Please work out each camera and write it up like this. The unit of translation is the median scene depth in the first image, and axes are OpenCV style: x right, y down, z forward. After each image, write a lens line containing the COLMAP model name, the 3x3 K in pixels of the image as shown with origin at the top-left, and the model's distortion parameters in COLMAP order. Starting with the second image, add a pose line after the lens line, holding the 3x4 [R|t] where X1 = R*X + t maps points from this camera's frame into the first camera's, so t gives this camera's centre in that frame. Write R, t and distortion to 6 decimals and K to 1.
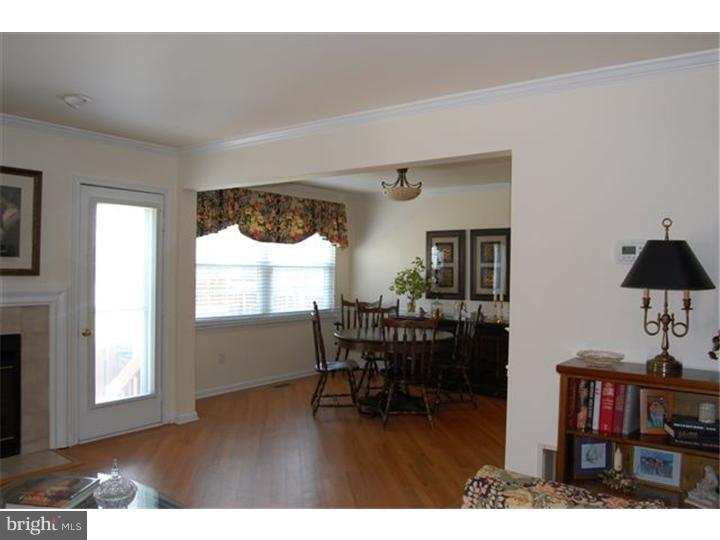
lens RADIAL K [[563.5, 0, 370.2], [0, 563.5, 270.2], [0, 0, 1]] dist [-0.101690, 0.055558]
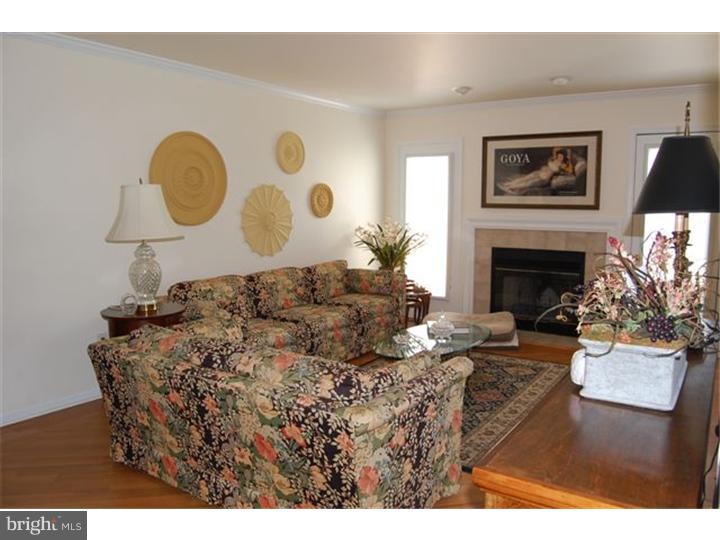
lens RADIAL K [[563.5, 0, 370.2], [0, 563.5, 270.2], [0, 0, 1]] dist [-0.101690, 0.055558]
pose [[0.047706, 0.101828, -0.993657, 0.735408], [-0.006114, 0.994801, 0.101652, 0.022396], [0.998843, 0.001226, 0.048080, 0.384305]]
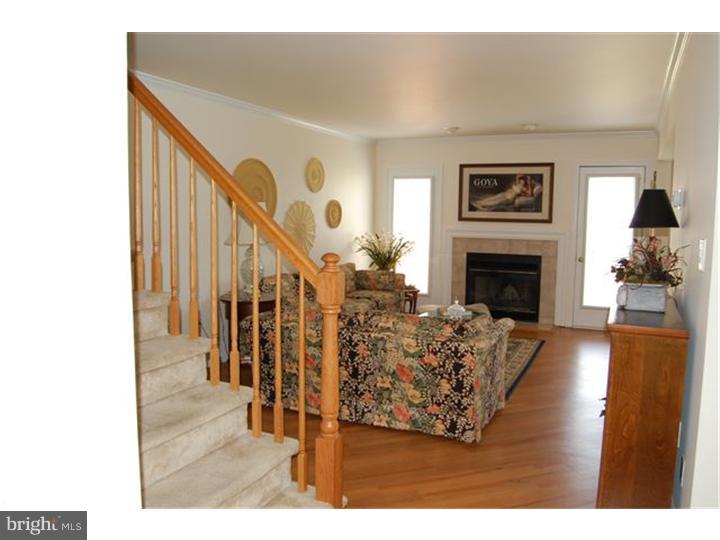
lens RADIAL K [[563.5, 0, 370.2], [0, 563.5, 270.2], [0, 0, 1]] dist [-0.101690, 0.055558]
pose [[0.200632, 0.082177, -0.976214, 1.033878], [-0.012847, 0.996611, 0.081254, 0.022250], [0.979582, -0.003761, 0.201008, 0.079980]]
